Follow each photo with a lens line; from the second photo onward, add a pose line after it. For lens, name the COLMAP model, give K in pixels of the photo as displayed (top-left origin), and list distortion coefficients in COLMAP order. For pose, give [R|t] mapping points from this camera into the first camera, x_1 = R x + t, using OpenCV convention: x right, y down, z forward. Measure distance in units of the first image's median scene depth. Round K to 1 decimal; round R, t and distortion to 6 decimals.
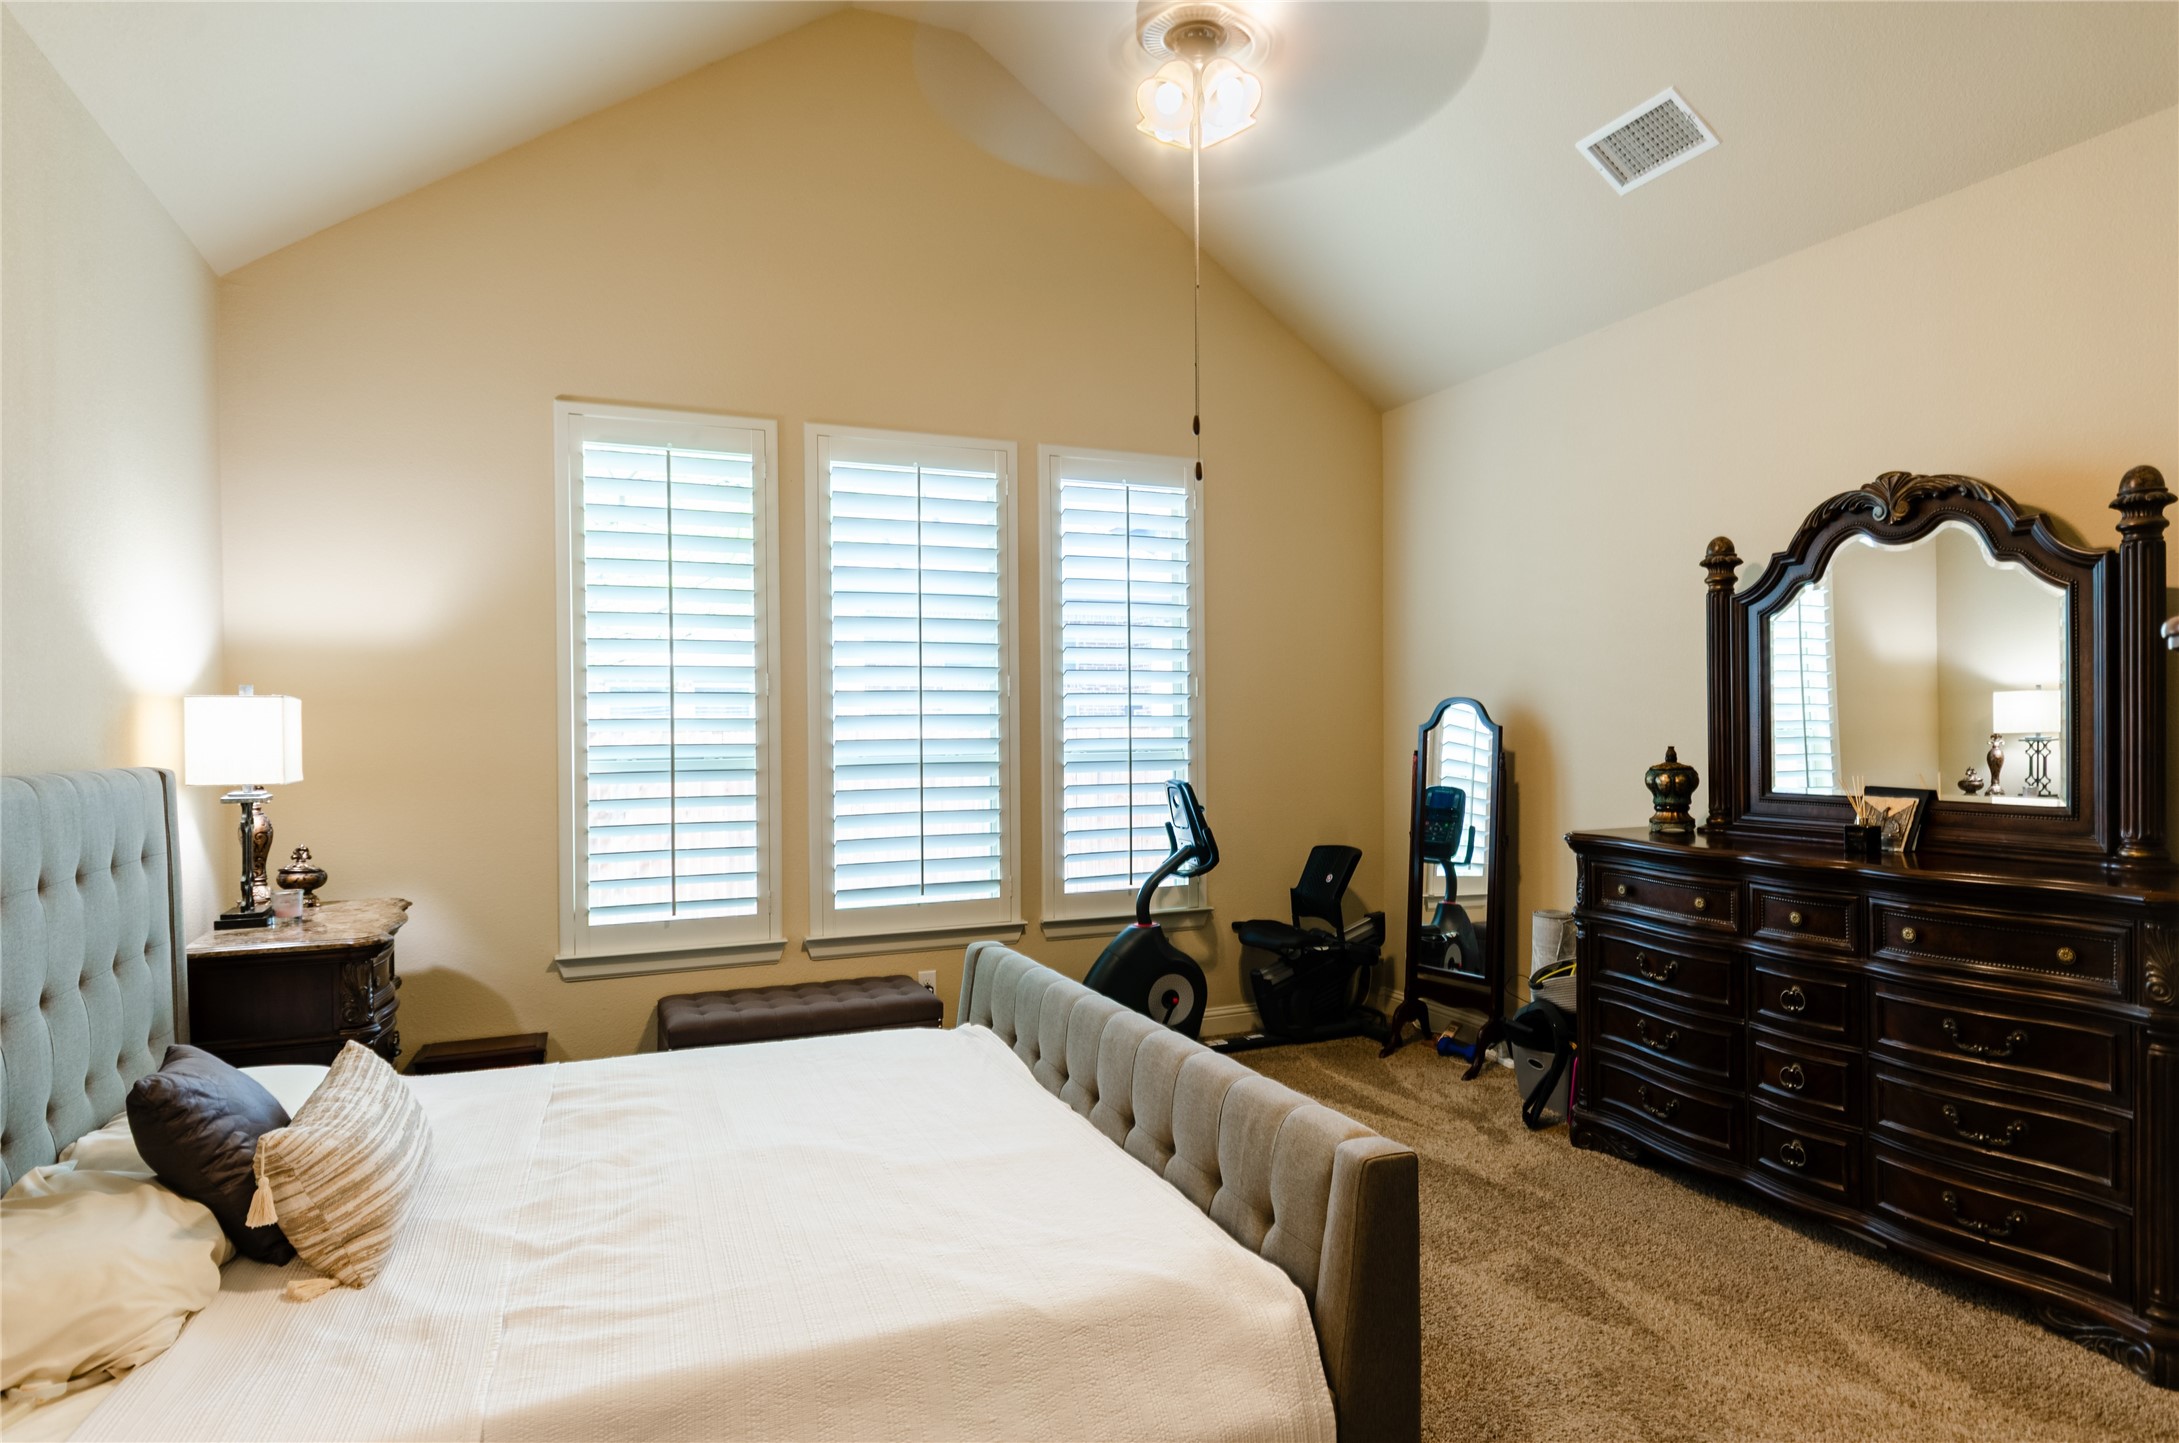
lens RADIAL K [[1186.8, 0, 1035.8], [0, 1186.8, 730.7], [0, 0, 1]] dist [0.005717, 0.009153]
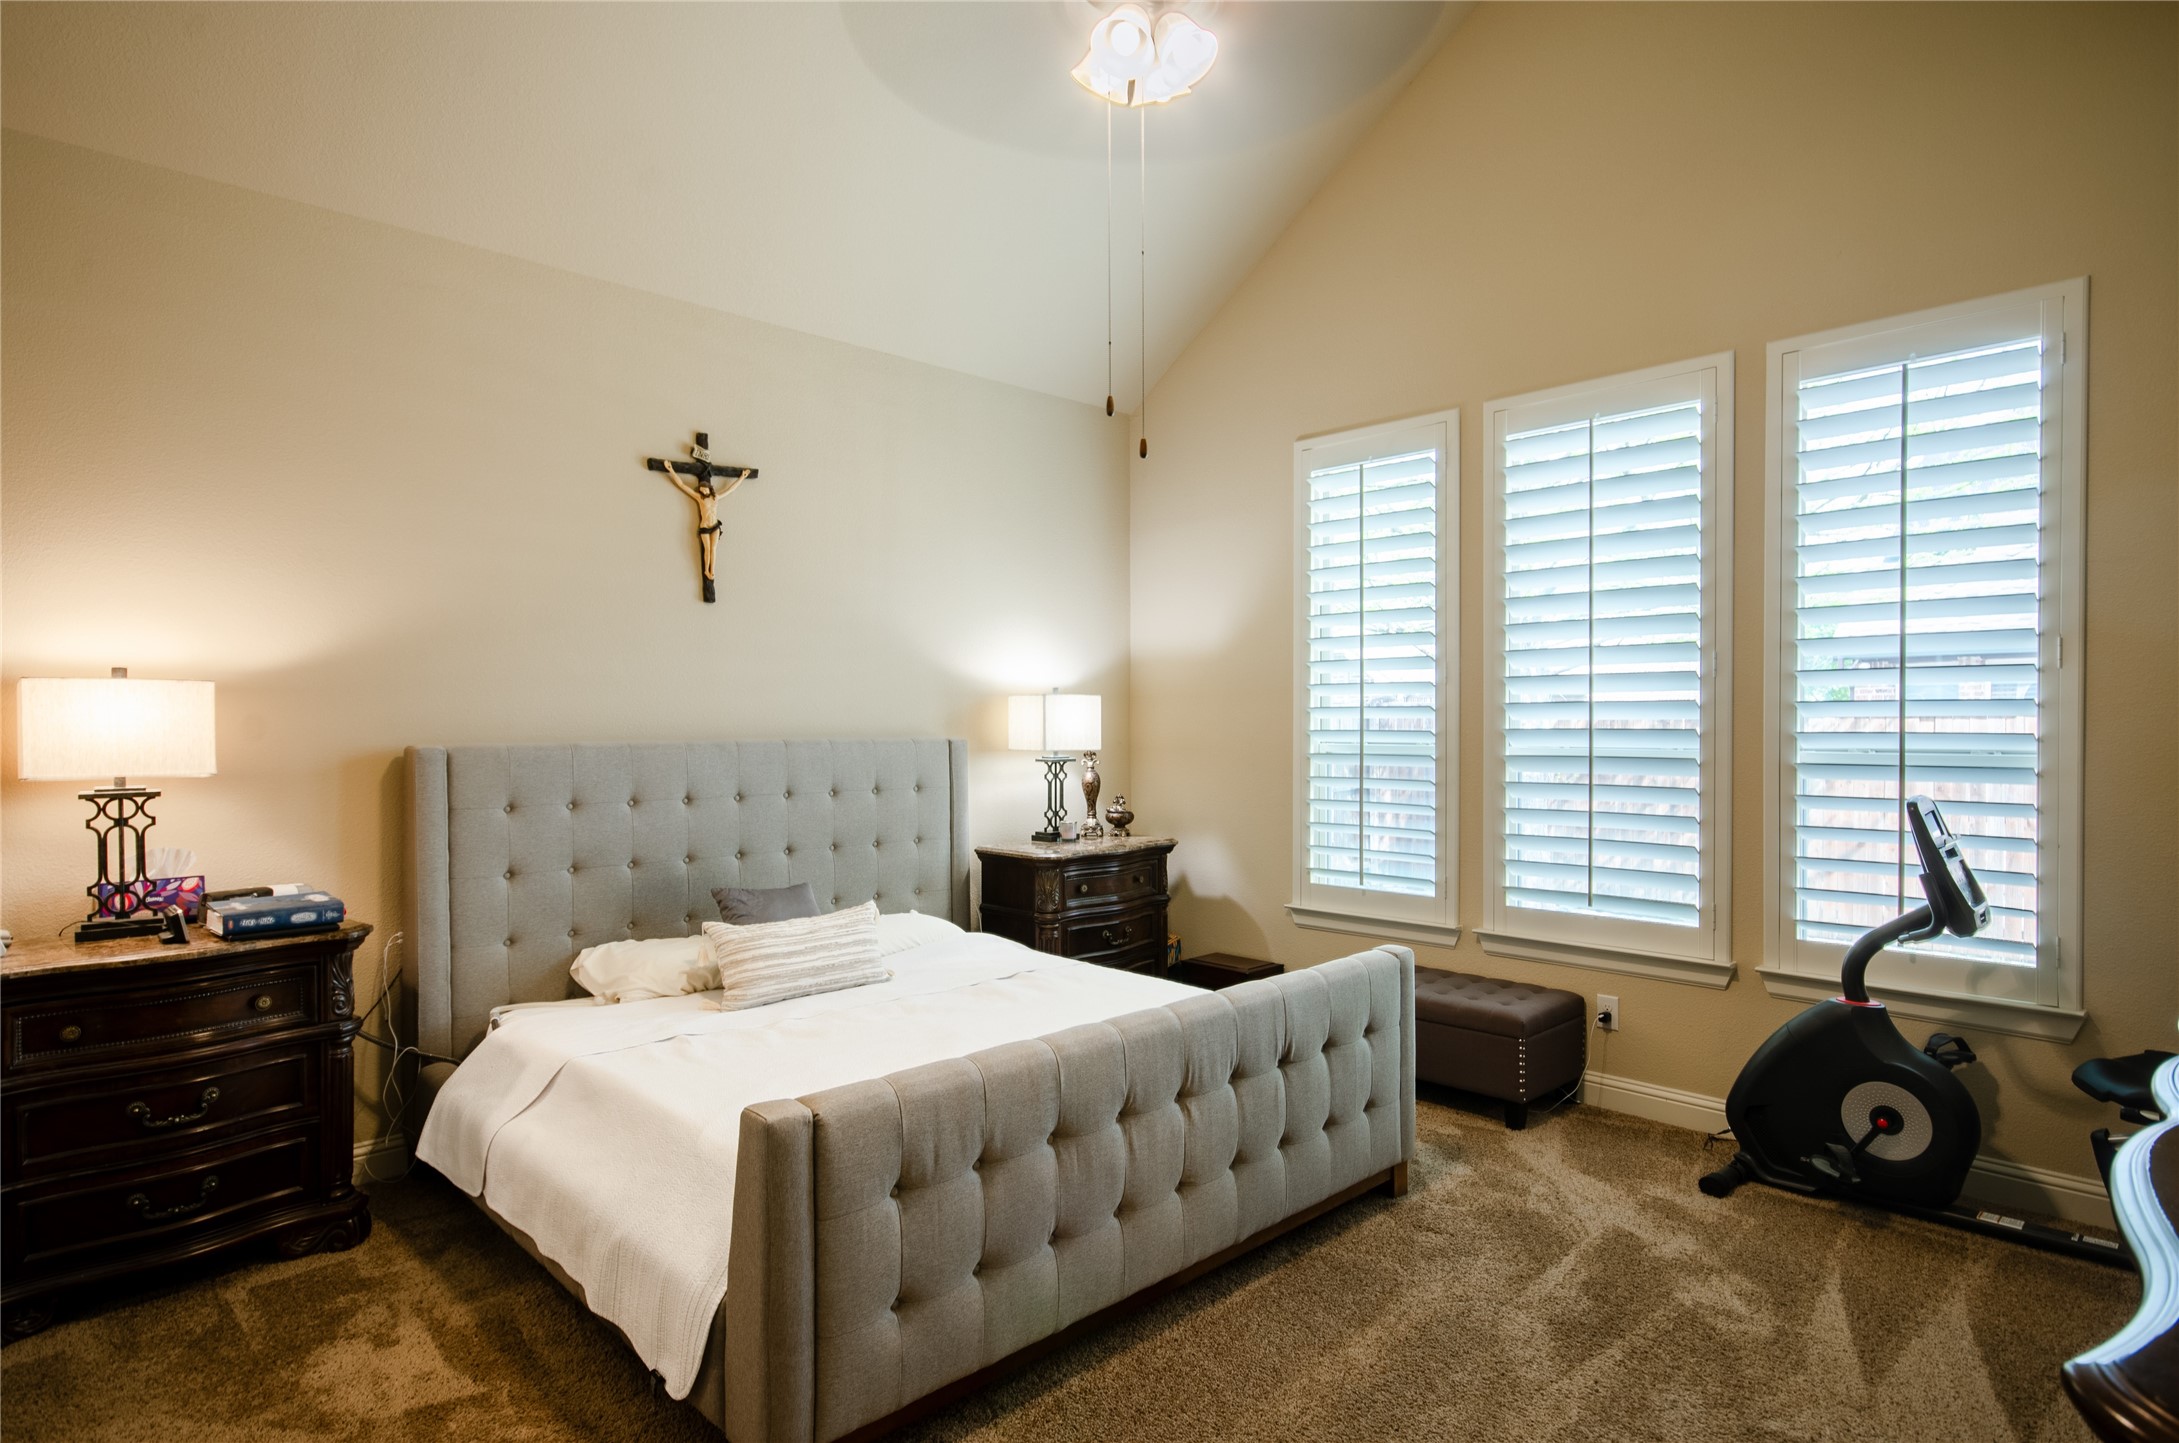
lens RADIAL K [[1186.8, 0, 1081.2], [0, 1186.8, 734.0], [0, 0, 1]] dist [0.005717, 0.009153]
pose [[0.375382, 0.018364, -0.926688, 0.626733], [-0.002950, 0.999822, 0.018619, -0.005015], [0.926866, -0.004255, 0.375369, 0.347789]]
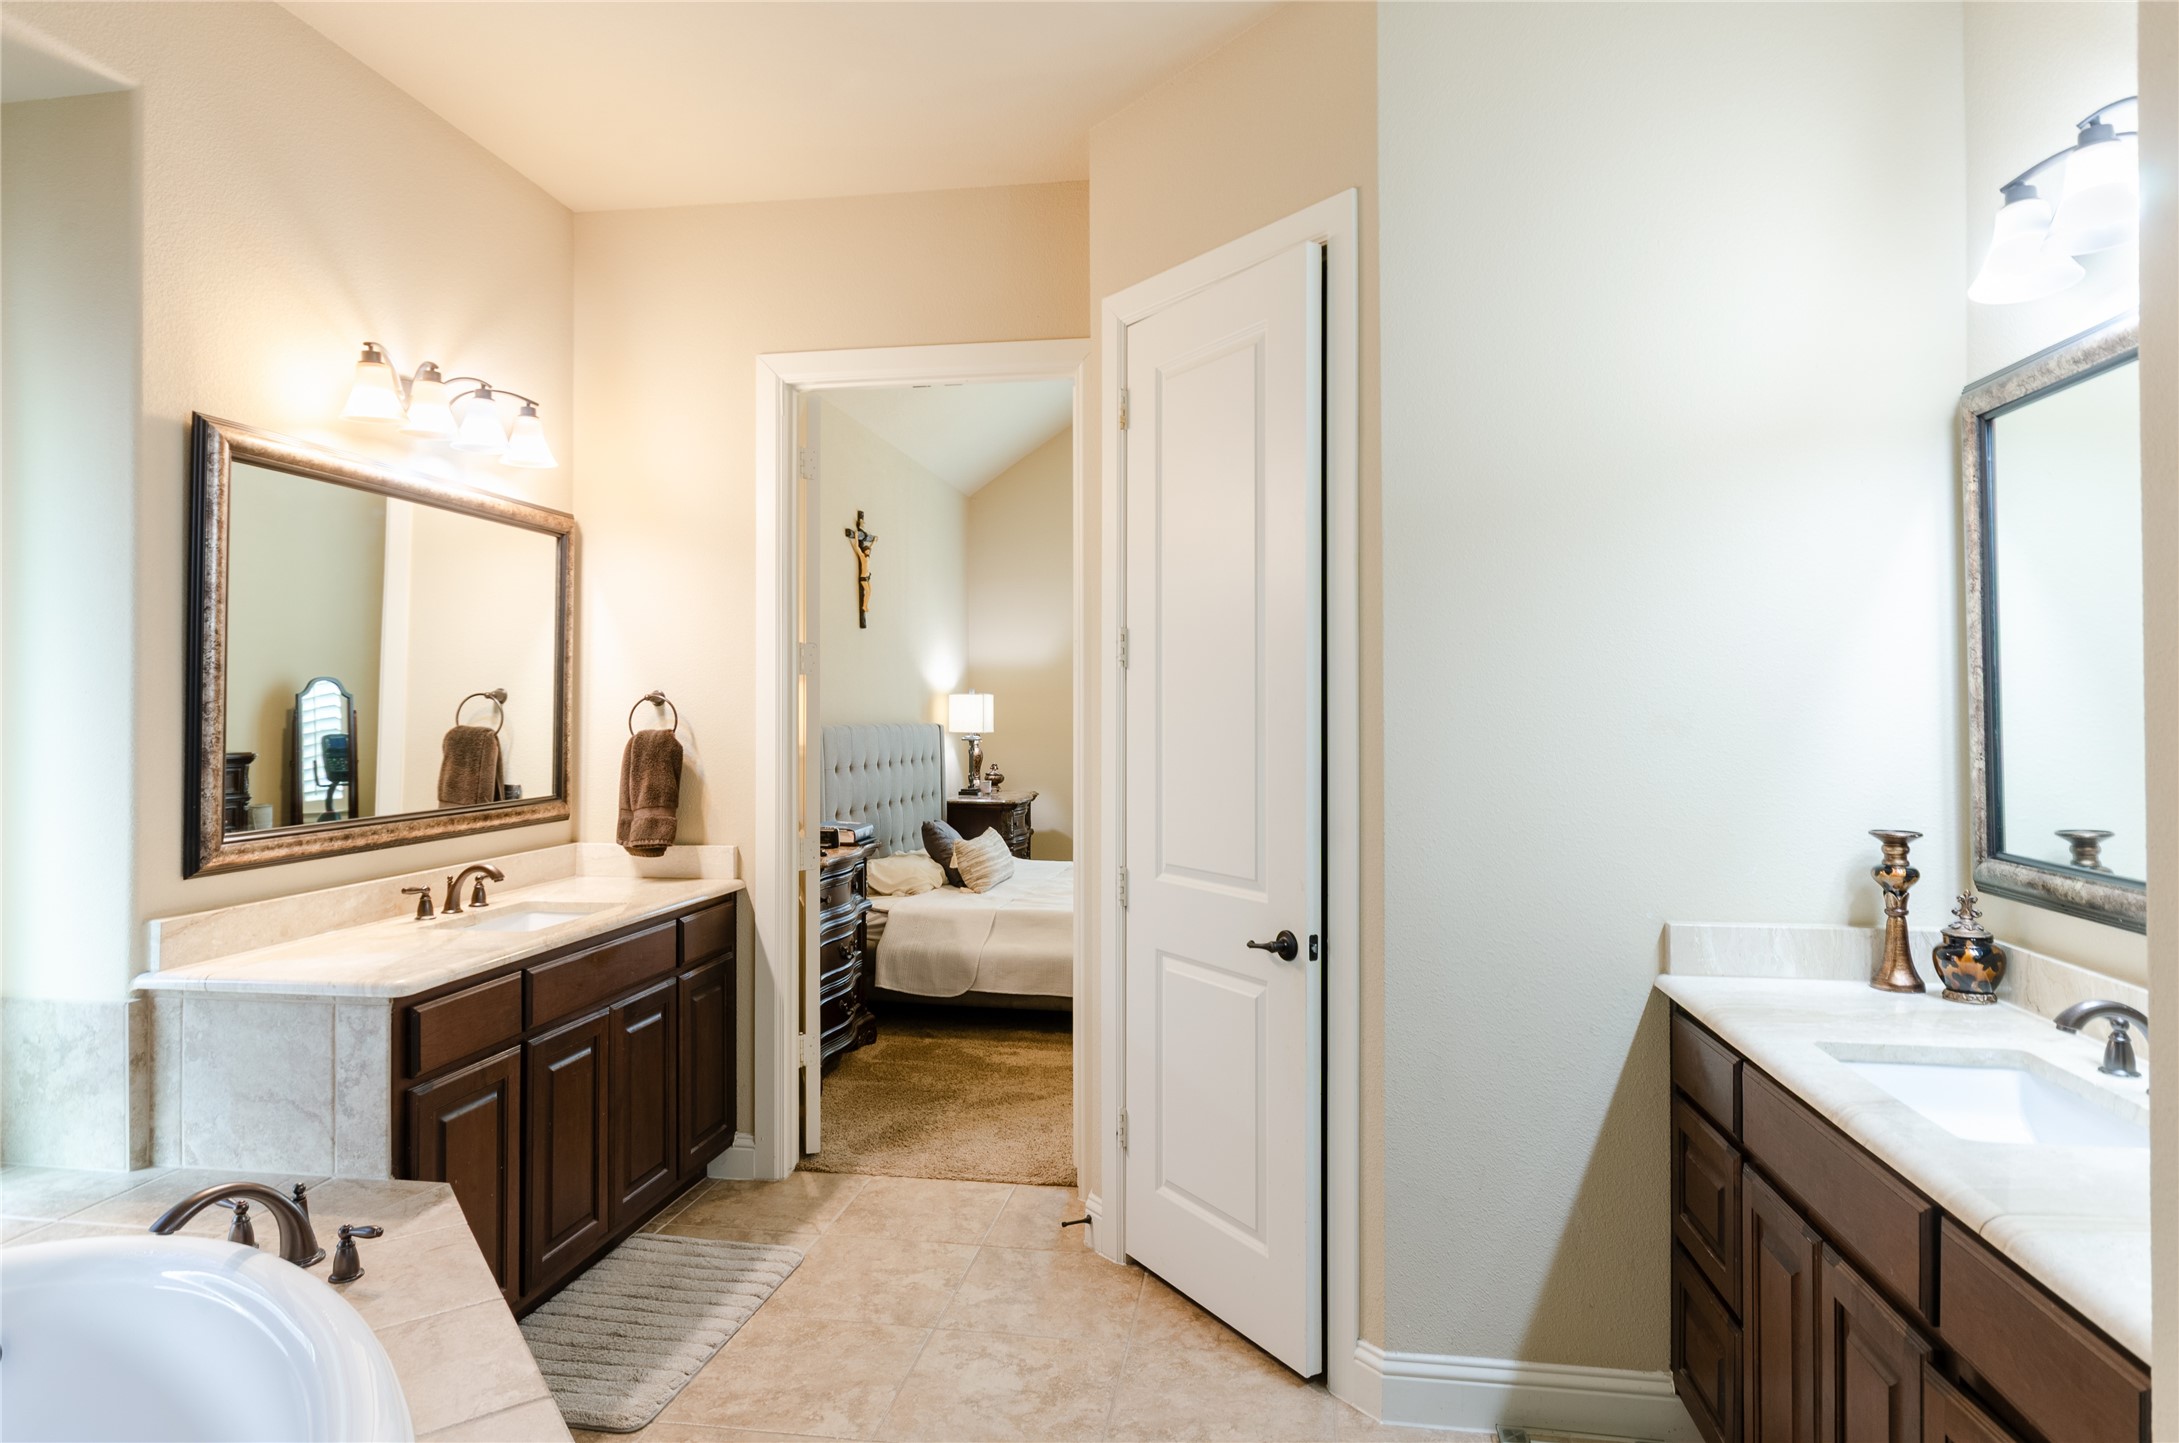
lens RADIAL K [[1237.4, 0, 1084.3], [0, 1237.4, 699.0], [0, 0, 1]] dist [0.003300, -0.002731]
pose [[0.852992, 0.012616, -0.521771, 0.590618], [-0.018571, 0.999808, -0.006185, -0.006781], [0.521593, 0.014965, 0.853063, -0.708059]]
